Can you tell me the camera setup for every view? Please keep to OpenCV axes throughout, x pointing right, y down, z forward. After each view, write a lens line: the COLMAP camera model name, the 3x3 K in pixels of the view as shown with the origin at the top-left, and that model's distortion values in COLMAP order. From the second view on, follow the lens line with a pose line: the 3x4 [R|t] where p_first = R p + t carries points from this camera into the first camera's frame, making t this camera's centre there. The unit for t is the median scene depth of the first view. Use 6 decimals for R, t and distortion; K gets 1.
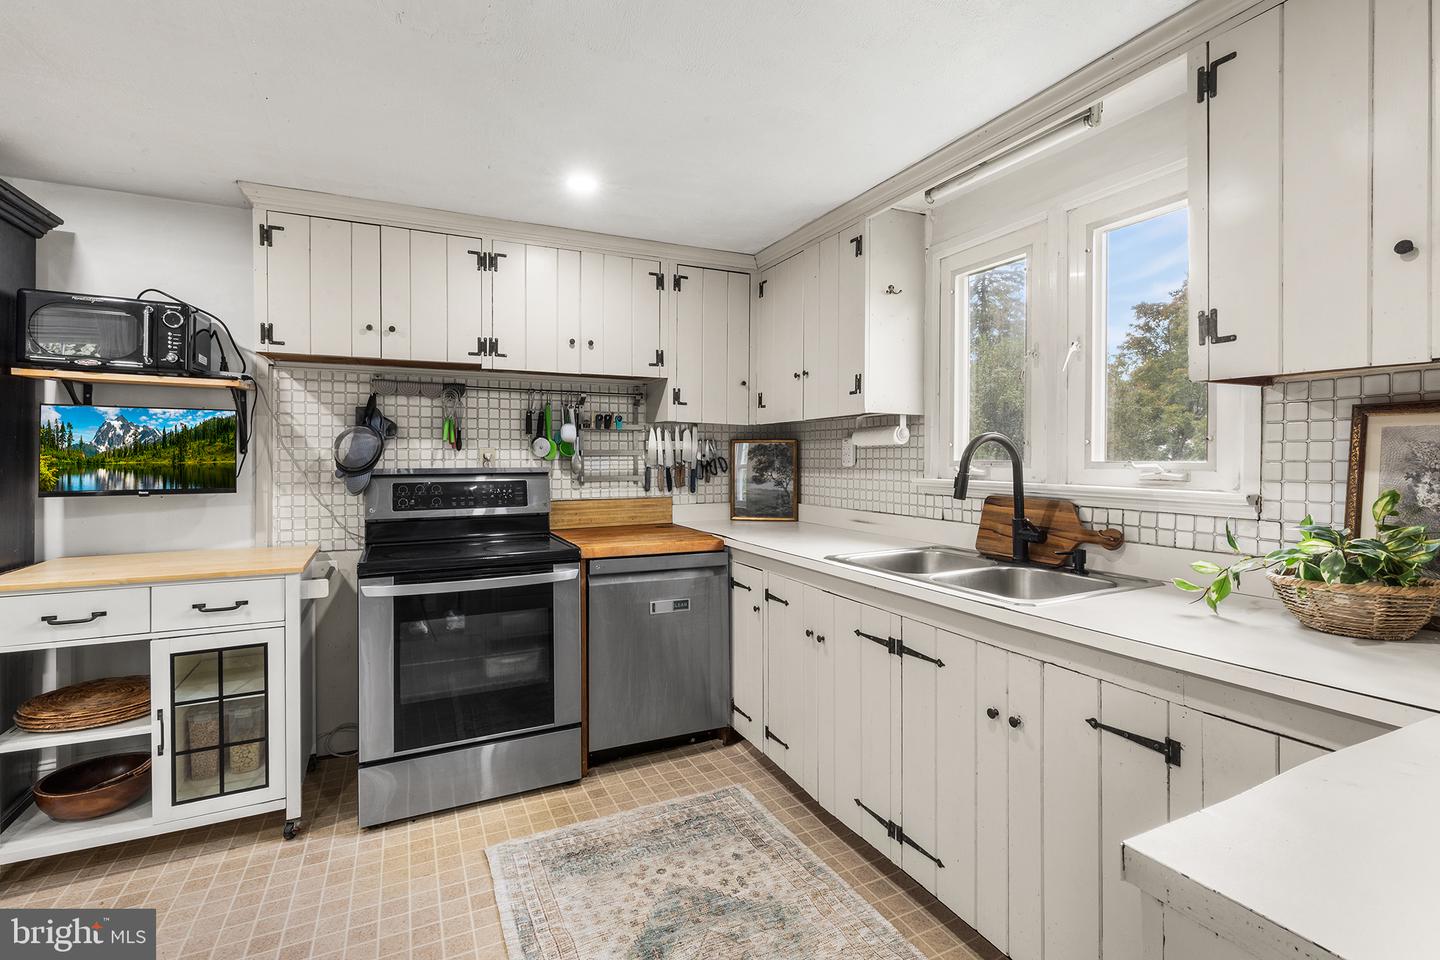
lens RADIAL K [[665.9, 0, 718.4], [0, 665.9, 458.3], [0, 0, 1]] dist [0.003270, 0.000575]
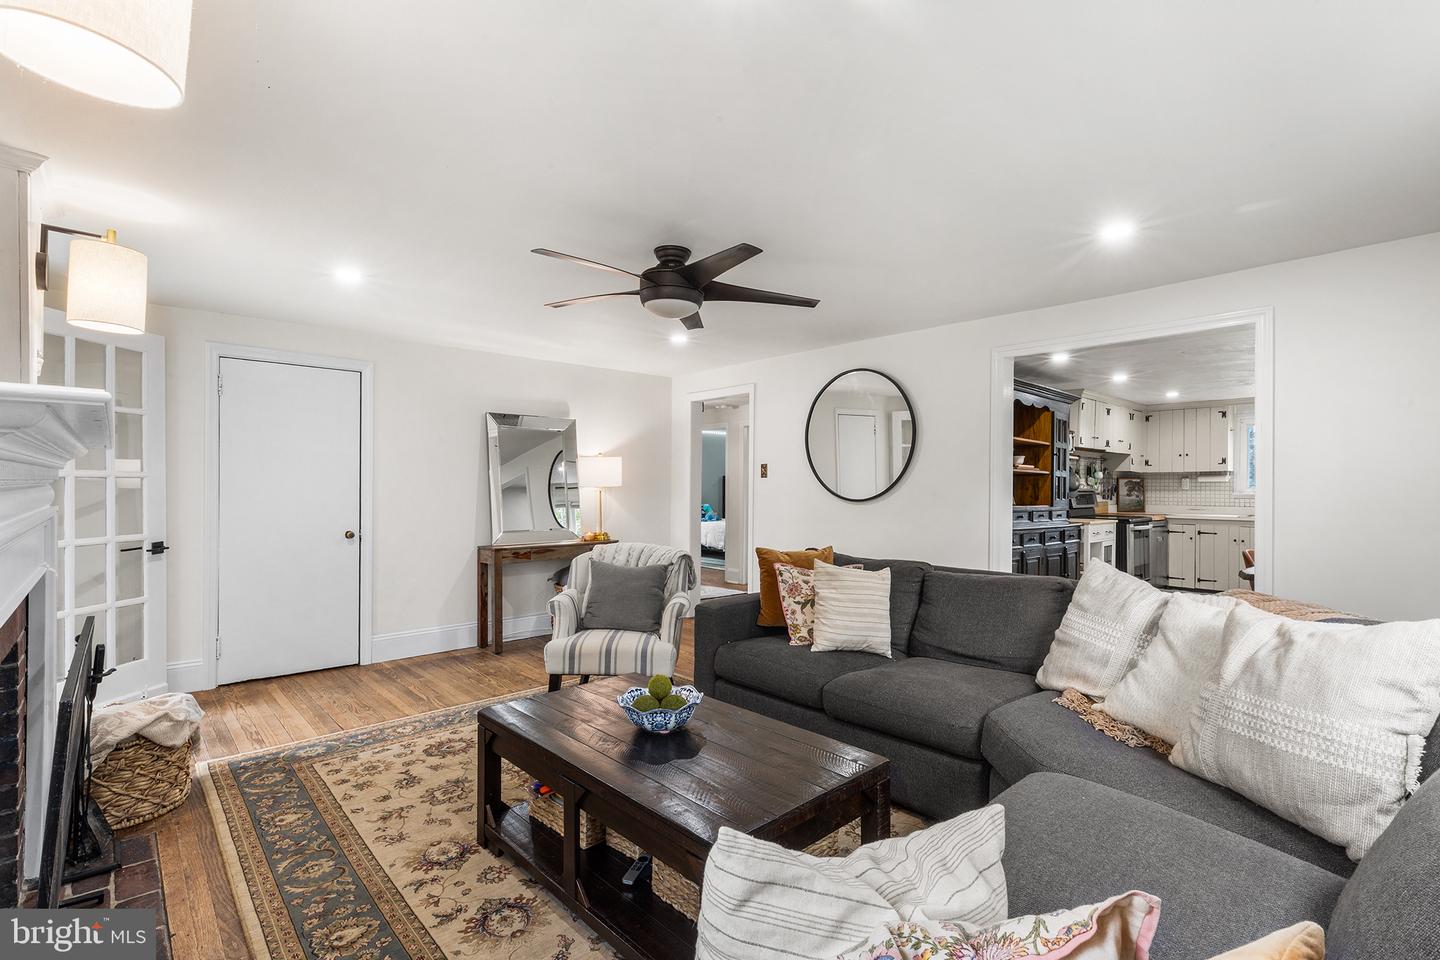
lens RADIAL K [[665.9, 0, 716.8], [0, 665.9, 482.7], [0, 0, 1]] dist [0.003270, 0.000575]
pose [[0.959769, 0.009796, 0.280619, -2.725827], [-0.007583, 0.999931, -0.008973, 0.028489], [-0.280688, 0.006485, 0.959777, -1.187756]]
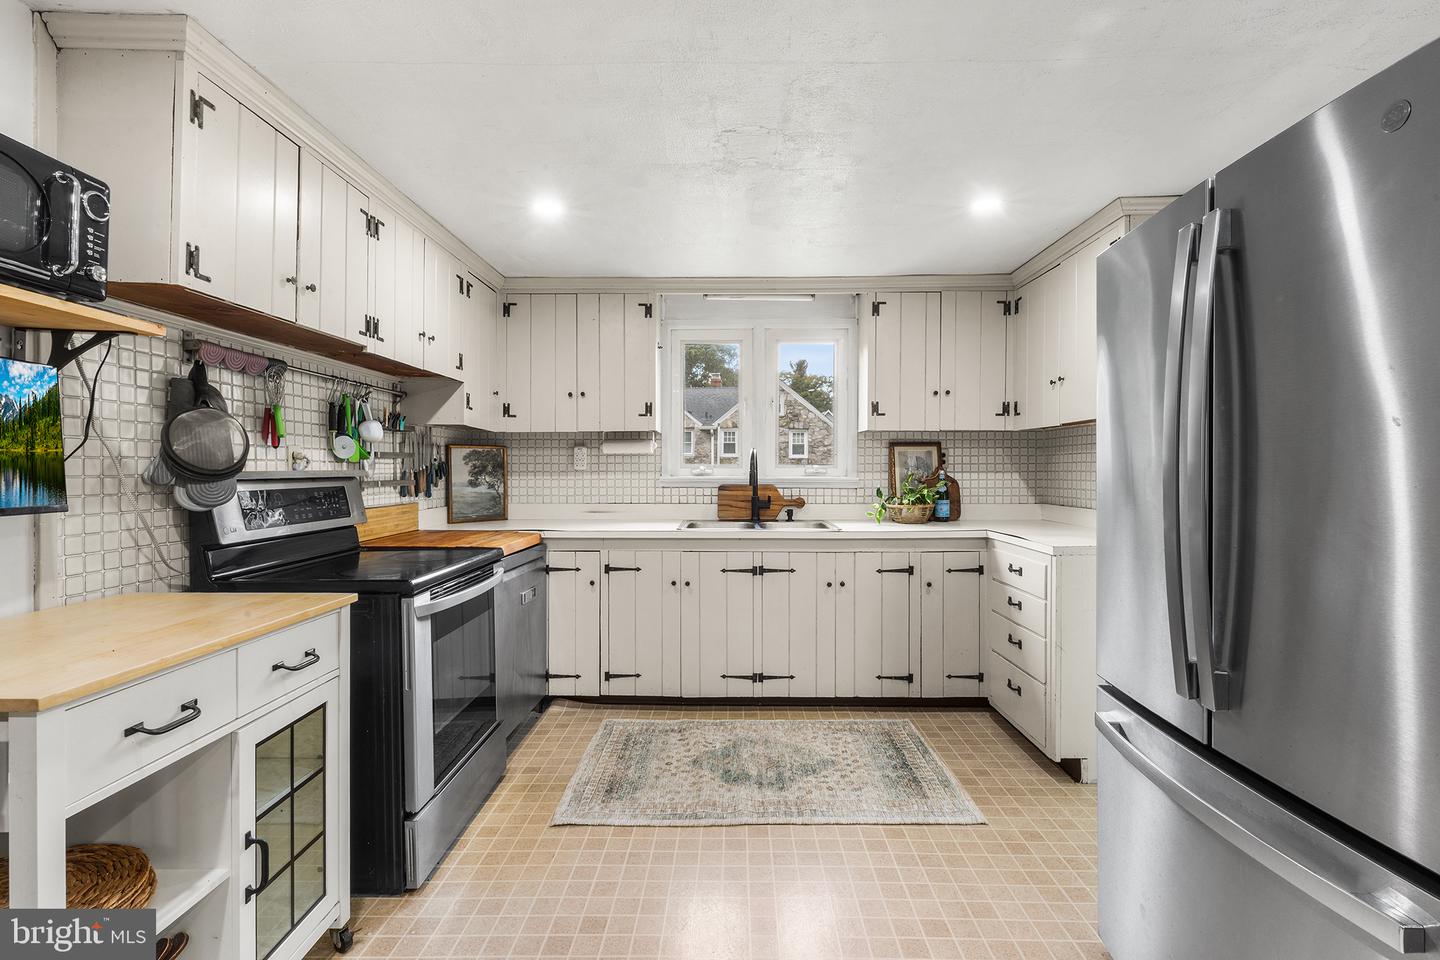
lens RADIAL K [[665.9, 0, 735.4], [0, 665.9, 478.4], [0, 0, 1]] dist [0.003270, 0.000575]
pose [[0.432897, -0.011871, 0.901365, -0.953248], [0.002214, 0.999924, 0.012105, 0.016716], [-0.901441, -0.003245, 0.432890, 0.223951]]
